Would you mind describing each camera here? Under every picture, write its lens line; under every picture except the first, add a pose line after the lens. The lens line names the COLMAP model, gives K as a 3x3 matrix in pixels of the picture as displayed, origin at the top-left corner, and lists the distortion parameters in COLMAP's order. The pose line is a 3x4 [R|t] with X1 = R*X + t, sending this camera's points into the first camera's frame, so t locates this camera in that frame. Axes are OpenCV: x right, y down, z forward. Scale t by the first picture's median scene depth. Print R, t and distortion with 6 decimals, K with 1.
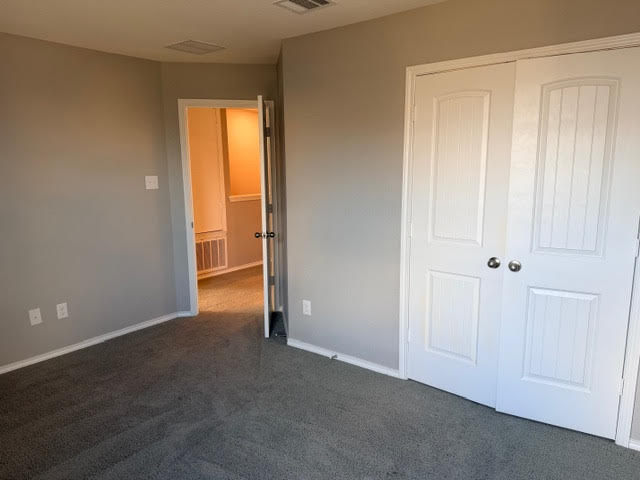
lens RADIAL K [[451.0, 0, 320.0], [0, 451.0, 240.0], [0, 0, 1]] dist [0.000829, -0.001115]
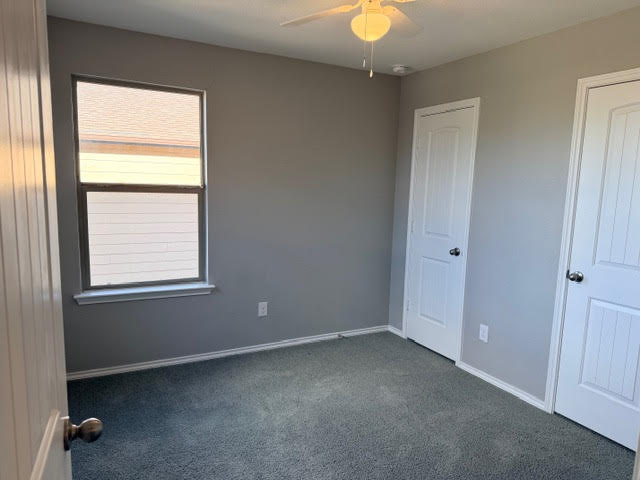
lens RADIAL K [[451.0, 0, 320.0], [0, 451.0, 240.0], [0, 0, 1]] dist [0.000829, -0.001115]
pose [[0.923294, 0.067783, -0.378065, 0.279176], [-0.080180, 0.996633, -0.017126, 0.038309], [0.375631, 0.046126, 0.925621, -0.225917]]
